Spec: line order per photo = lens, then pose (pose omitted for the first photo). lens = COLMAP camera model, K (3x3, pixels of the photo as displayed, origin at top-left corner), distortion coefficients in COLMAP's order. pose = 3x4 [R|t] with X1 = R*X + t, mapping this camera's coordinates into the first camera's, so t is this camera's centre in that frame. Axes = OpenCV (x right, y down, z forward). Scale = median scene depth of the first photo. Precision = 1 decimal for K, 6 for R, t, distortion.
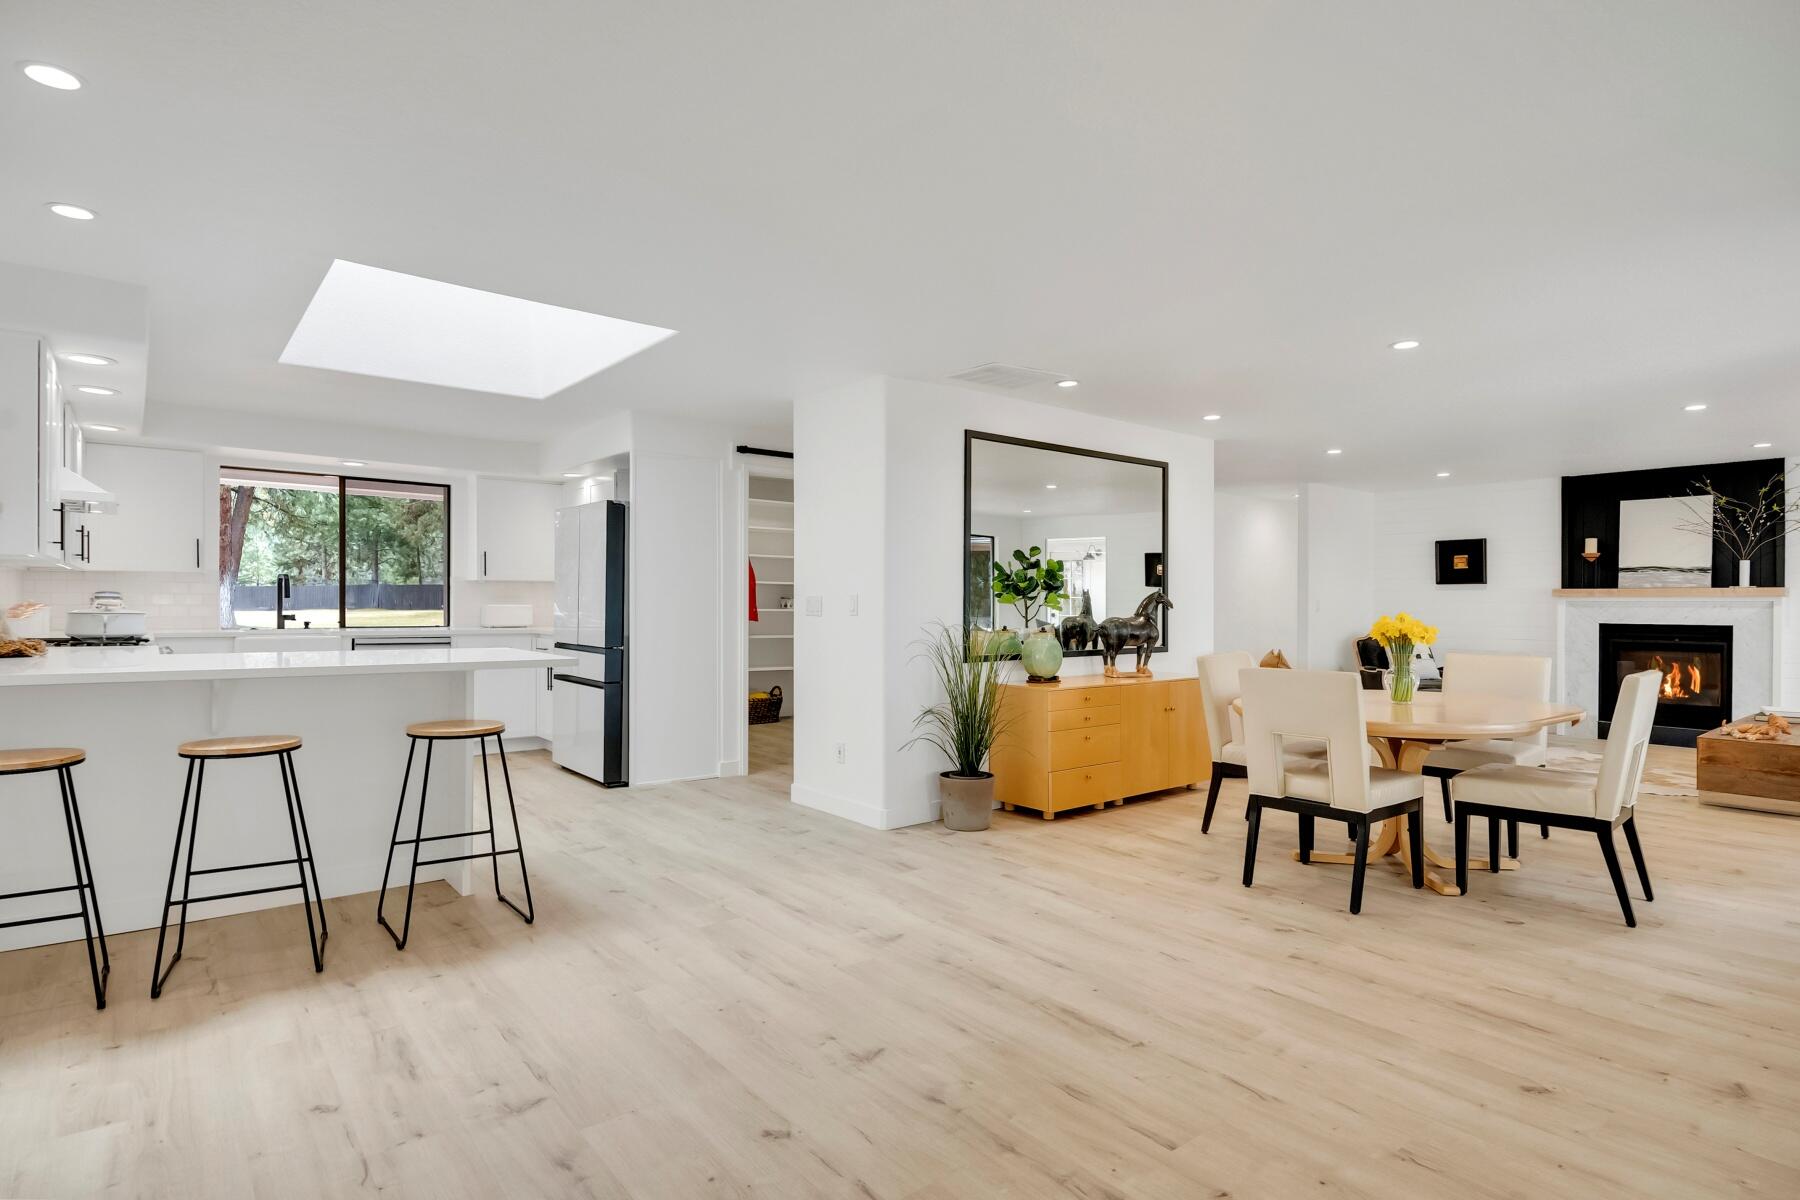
lens RADIAL K [[944.3, 0, 896.1], [0, 944.3, 597.9], [0, 0, 1]] dist [0.028163, -0.016492]
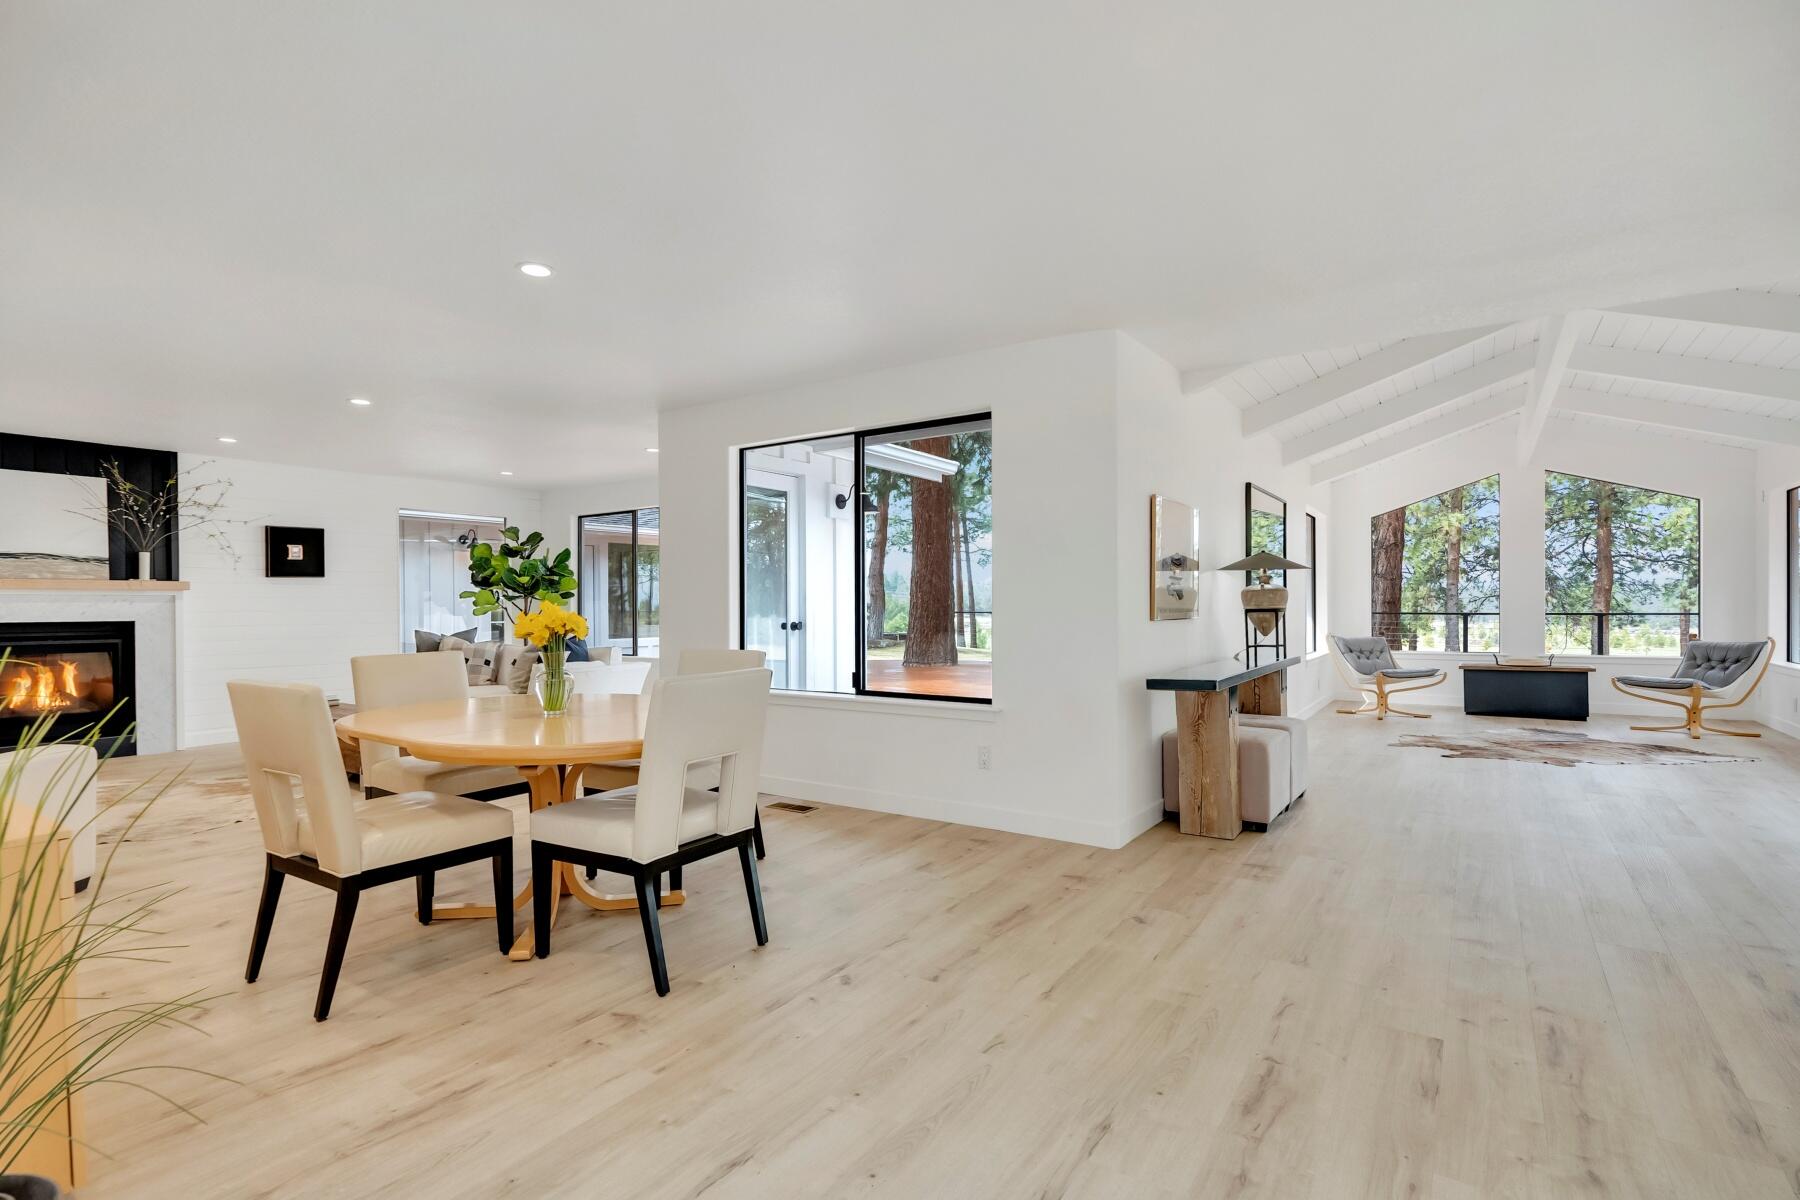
lens RADIAL K [[858.8, 0, 881.9], [0, 858.8, 611.7], [0, 0, 1]] dist [-0.012773, -0.000650]
pose [[-0.293856, -0.010637, 0.955791, -0.181742], [-0.001790, 0.999942, 0.010578, 0.012448], [-0.955848, 0.001397, -0.293858, 0.696939]]
